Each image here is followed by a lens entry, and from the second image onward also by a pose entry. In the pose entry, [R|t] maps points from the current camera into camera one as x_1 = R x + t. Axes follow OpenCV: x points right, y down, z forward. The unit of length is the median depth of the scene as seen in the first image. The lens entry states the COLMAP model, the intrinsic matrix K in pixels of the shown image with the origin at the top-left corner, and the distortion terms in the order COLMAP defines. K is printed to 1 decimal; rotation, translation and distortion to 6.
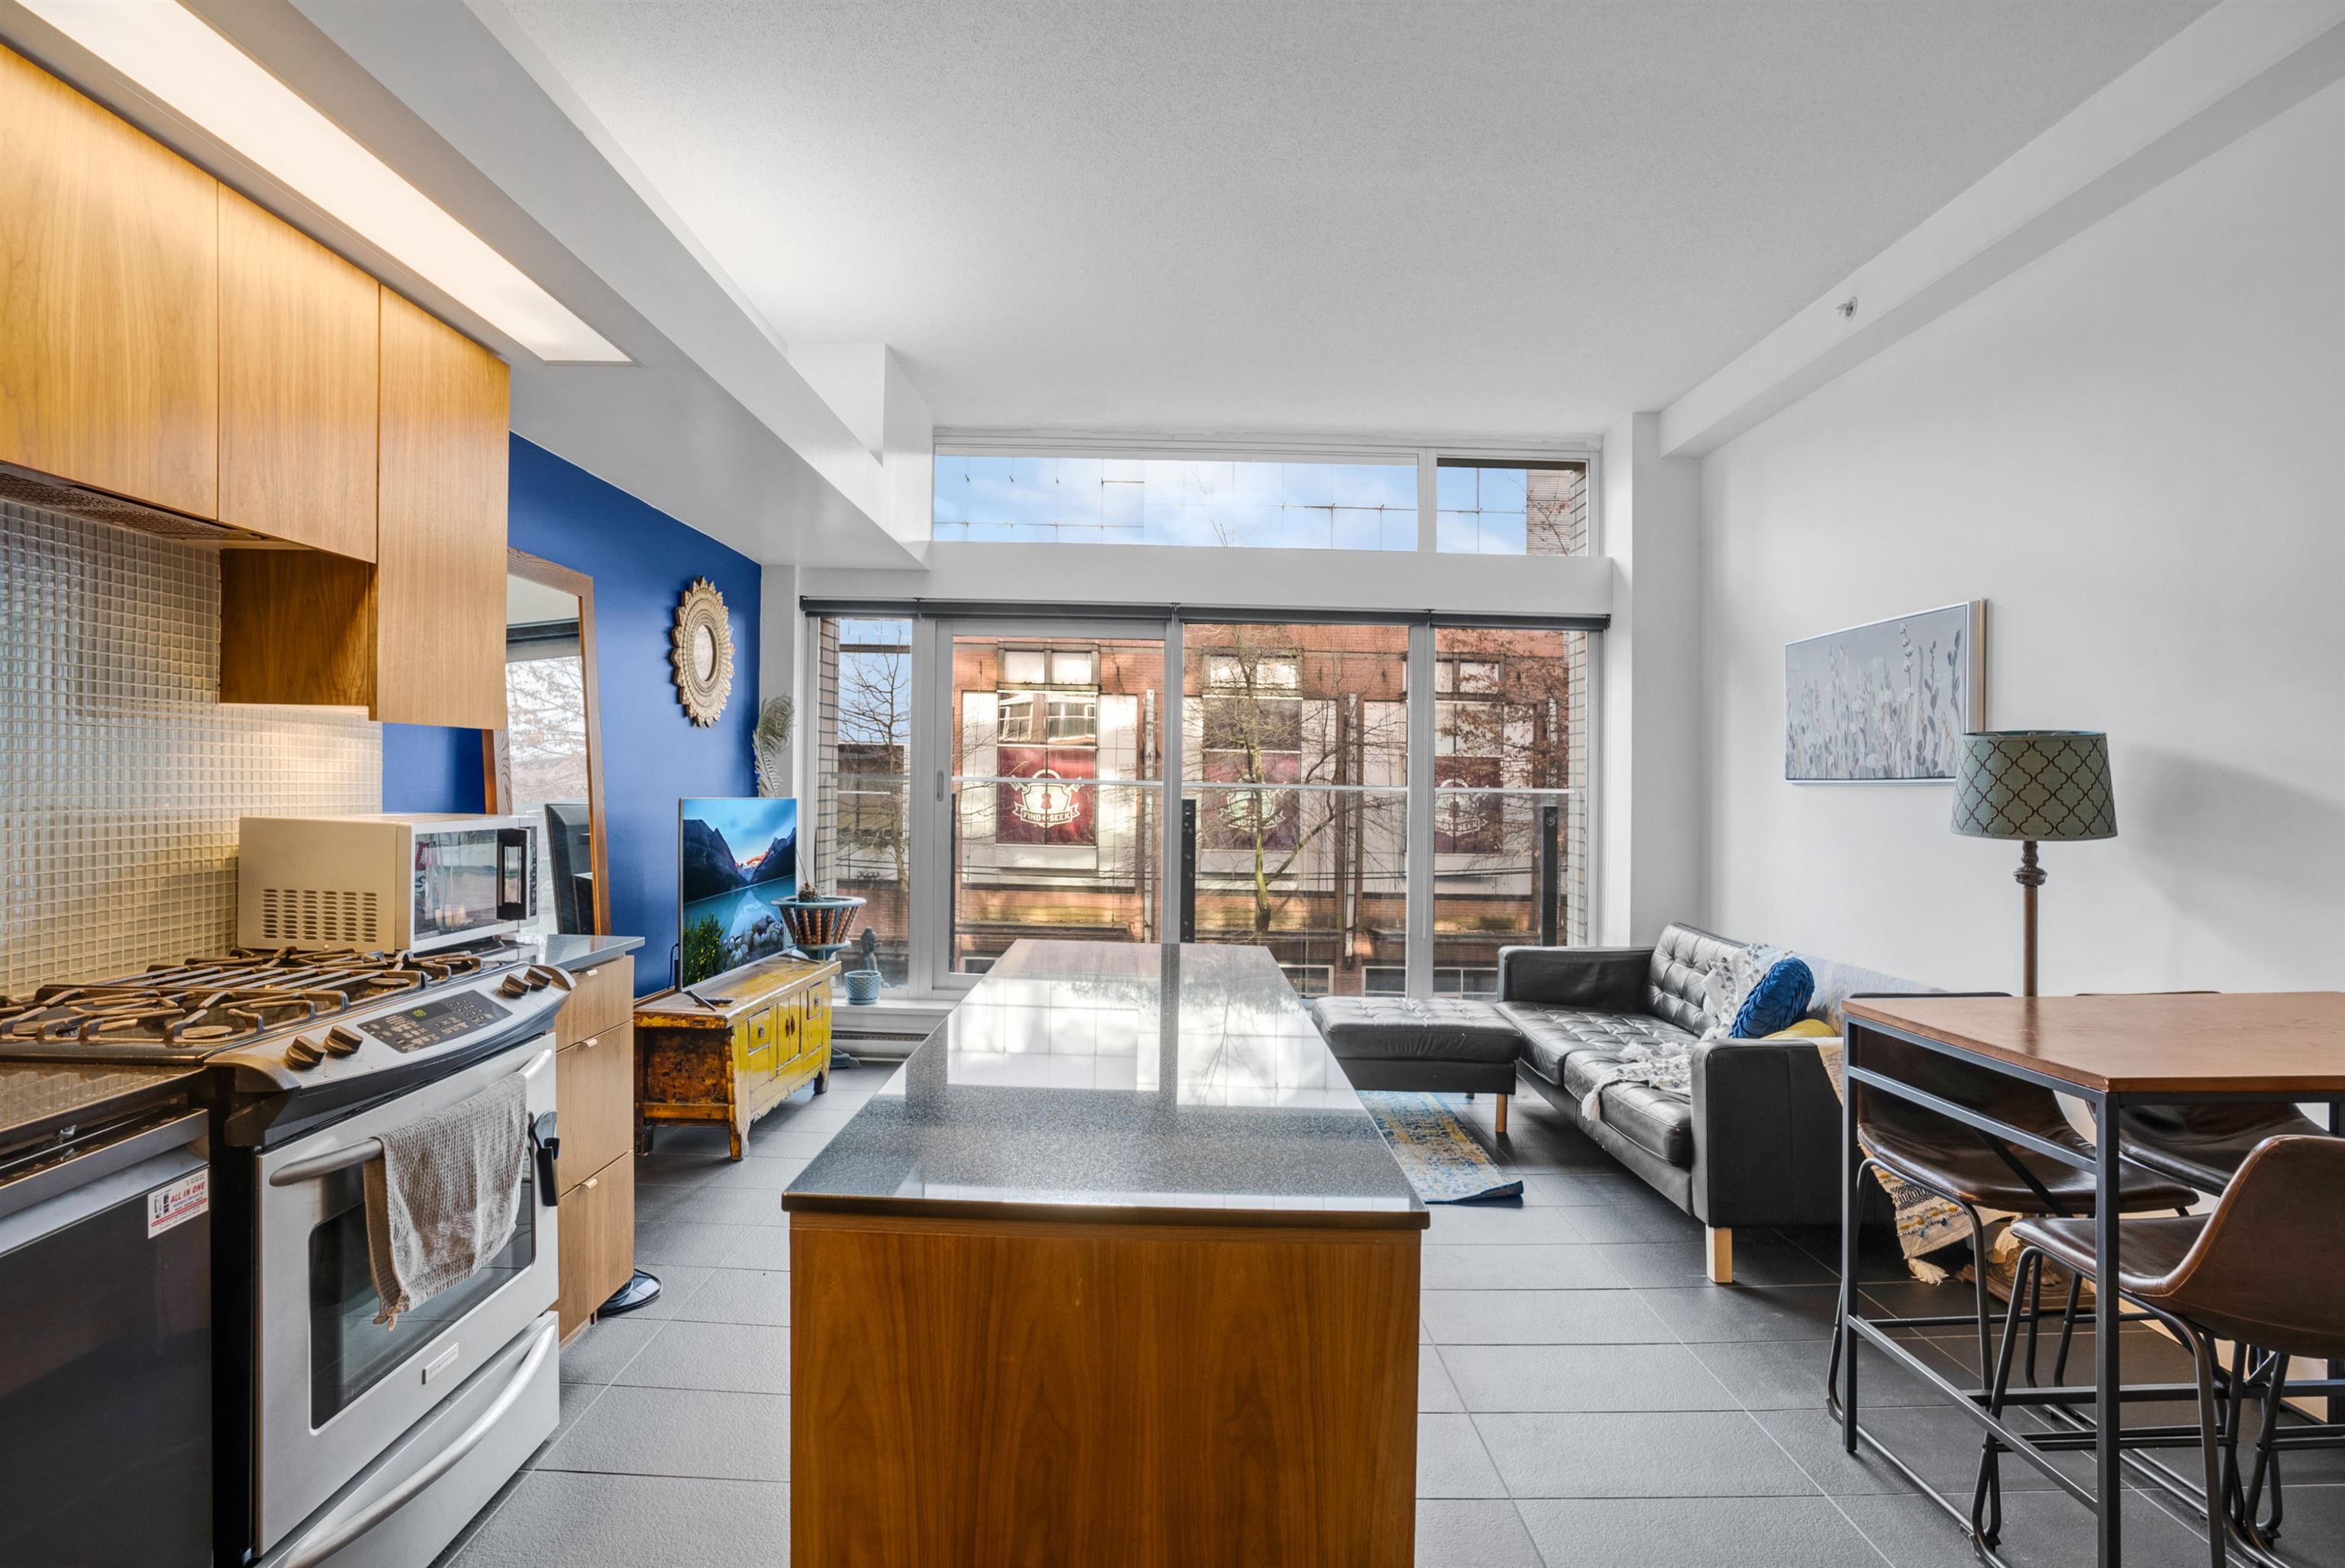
lens RADIAL K [[1179.1, 0, 1180.1], [0, 1179.1, 754.5], [0, 0, 1]] dist [-0.065096, 0.020509]
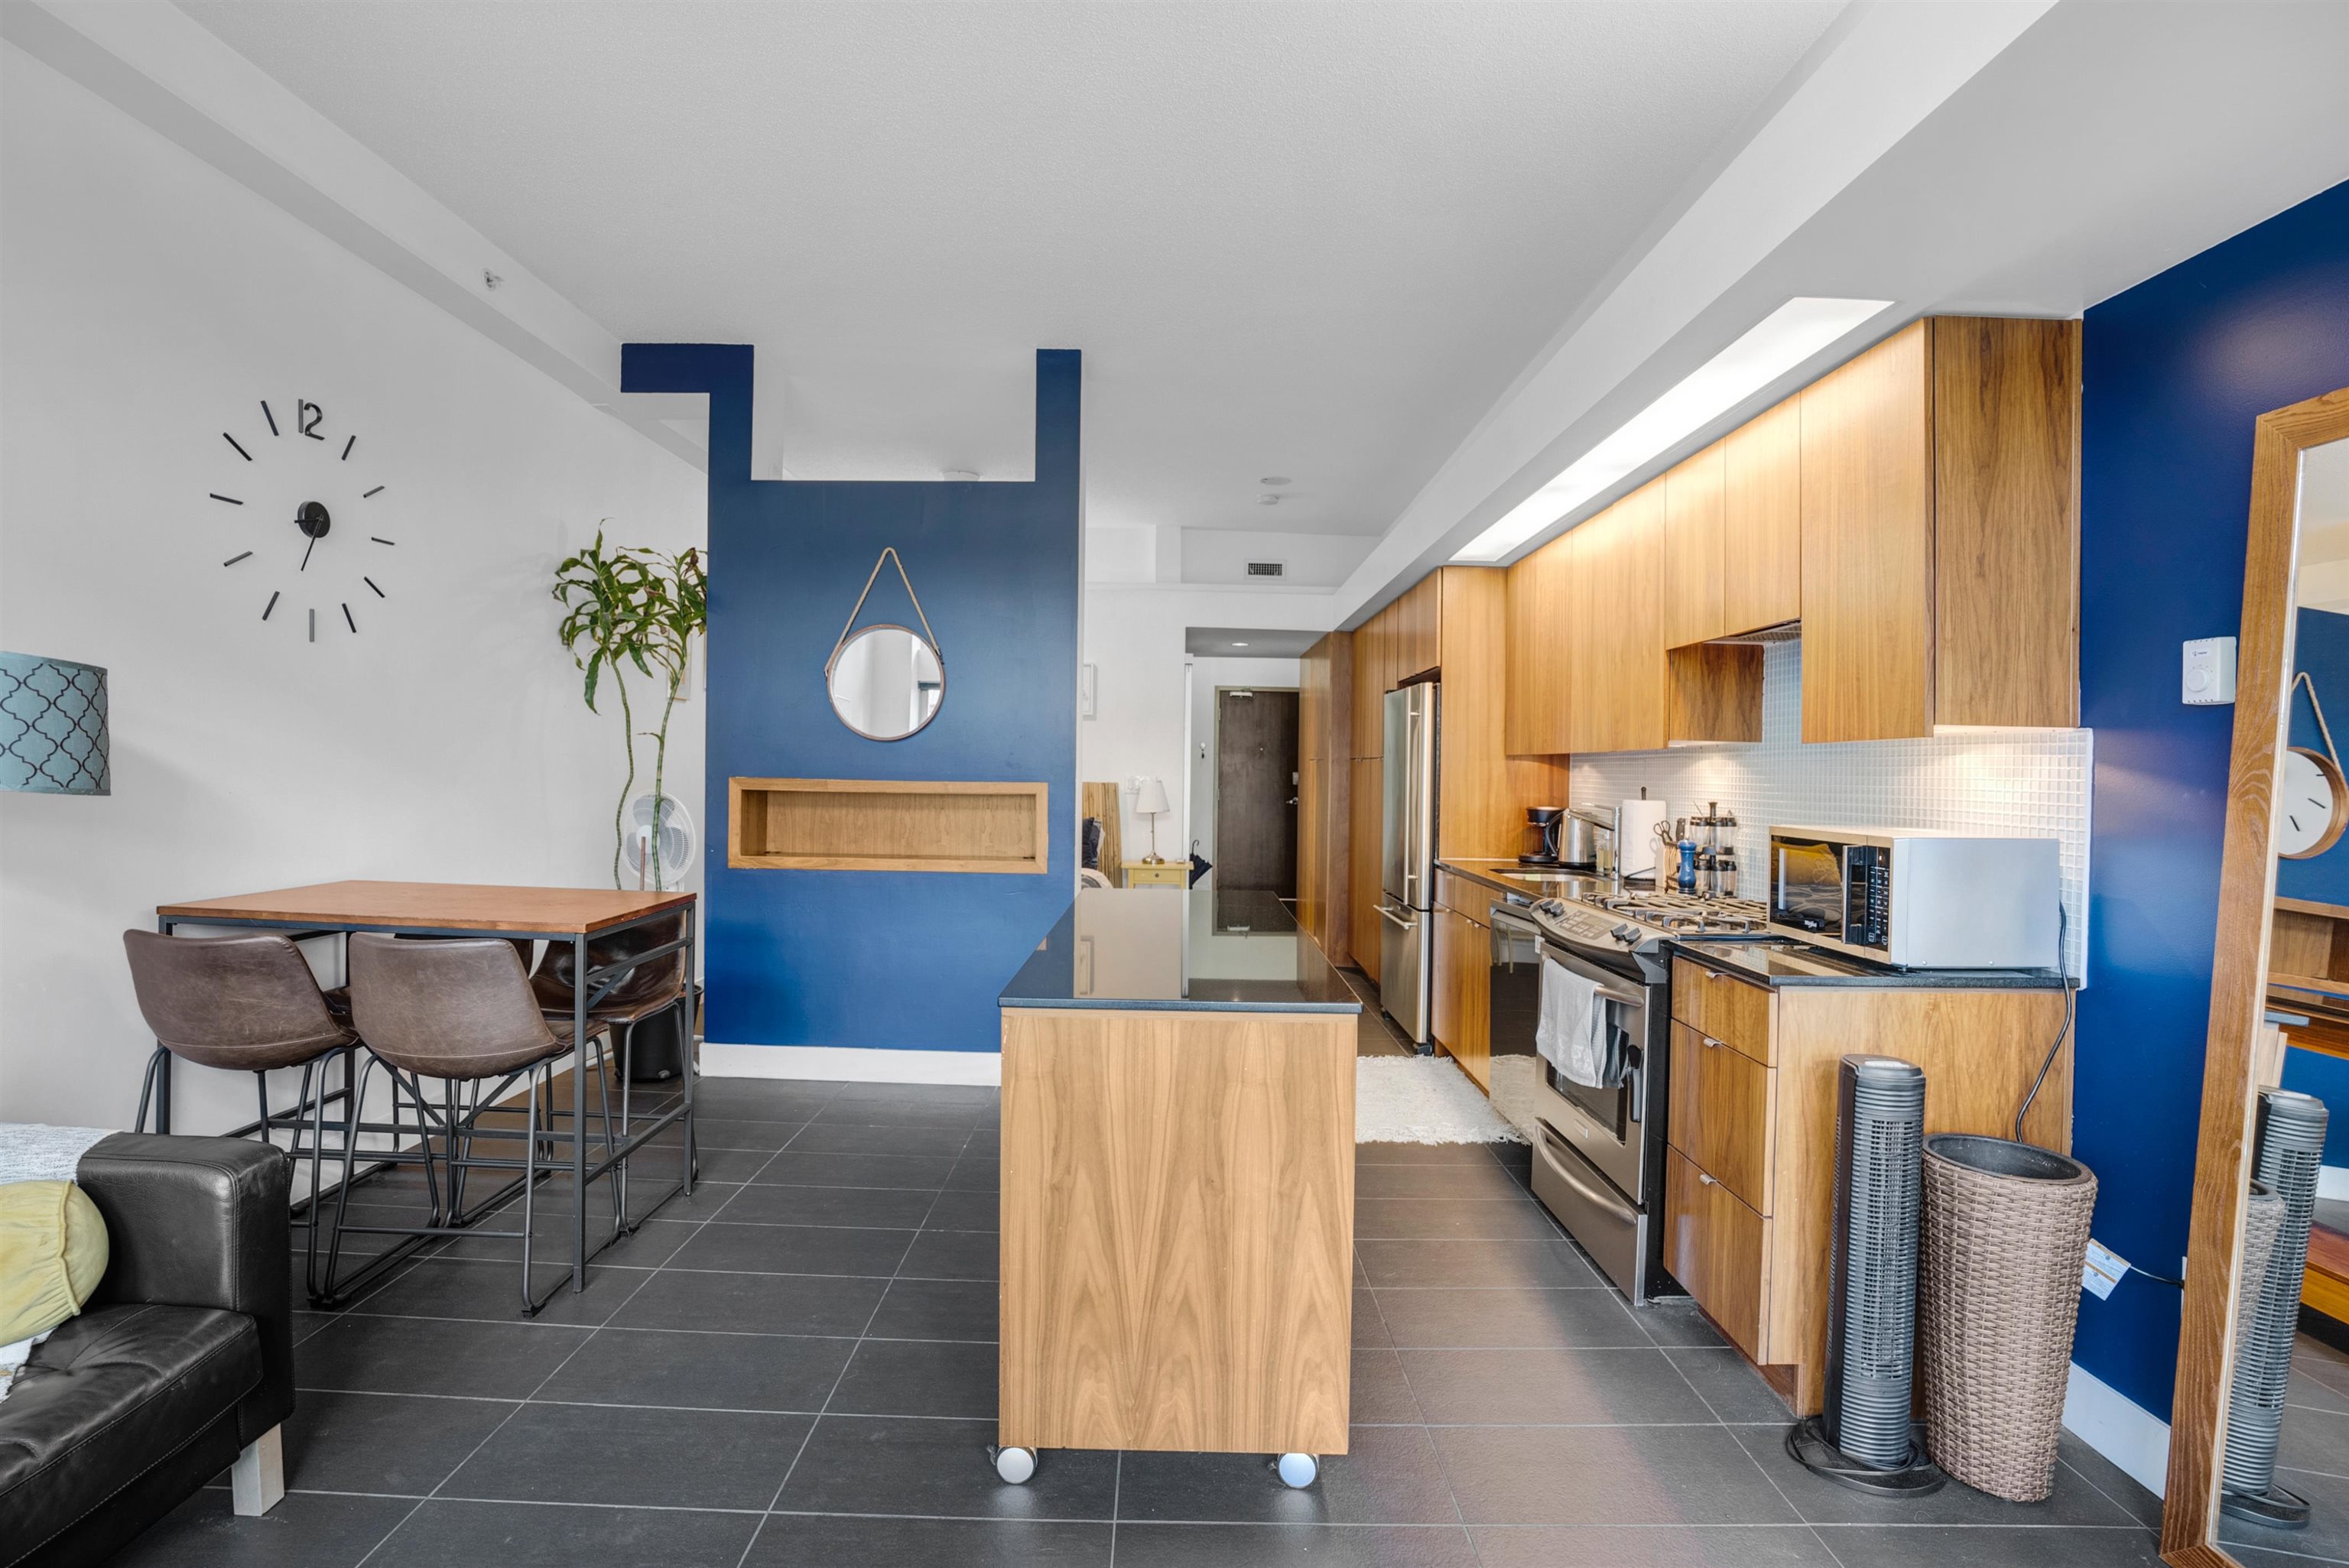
lens RADIAL K [[1136.1, 0, 1162.2], [0, 1136.1, 779.4], [0, 0, 1]] dist [-0.059339, 0.029166]
pose [[-0.998399, -0.041590, 0.038341, -0.044552], [-0.042186, 0.998999, -0.014884, 0.029030], [-0.037684, -0.016478, -0.999154, 1.211853]]
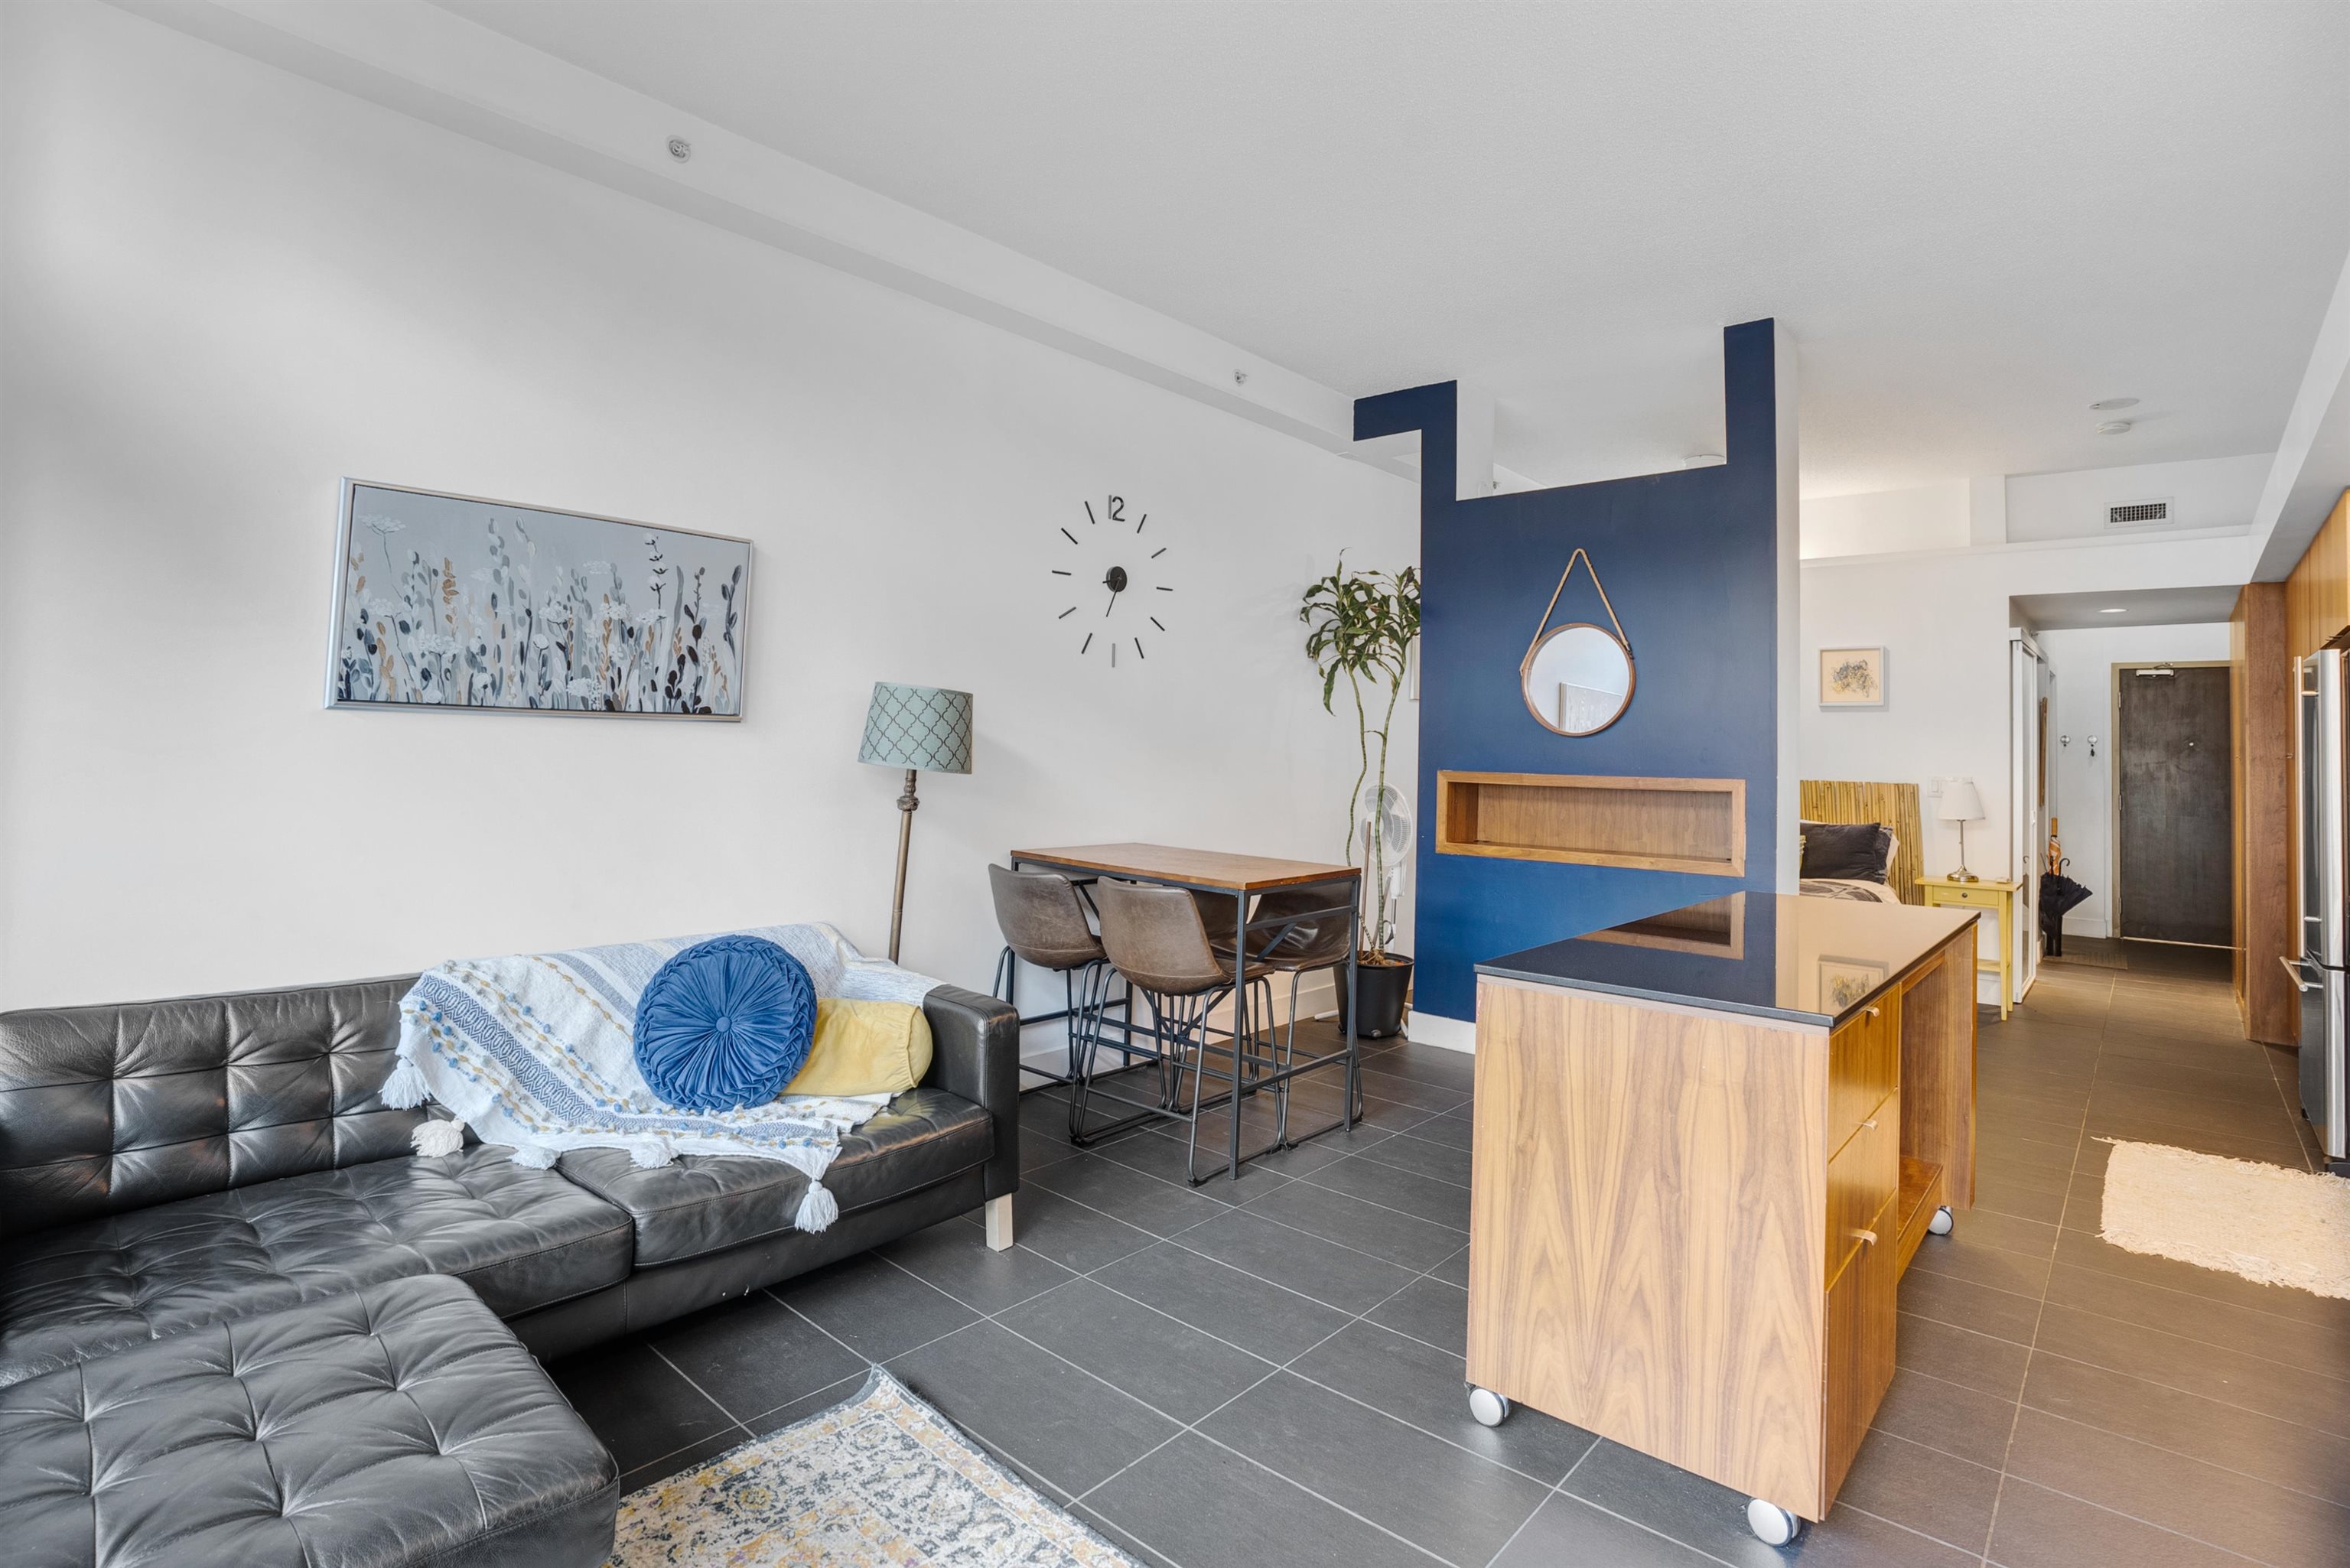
lens RADIAL K [[1165.3, 0, 1181.4], [0, 1165.3, 701.9], [0, 0, 1]] dist [-0.018144, 0.000673]
pose [[-0.734052, -0.013438, 0.678961, -0.231743], [-0.057688, 0.997424, -0.042627, 0.024208], [-0.676639, -0.070458, -0.732936, 1.241117]]
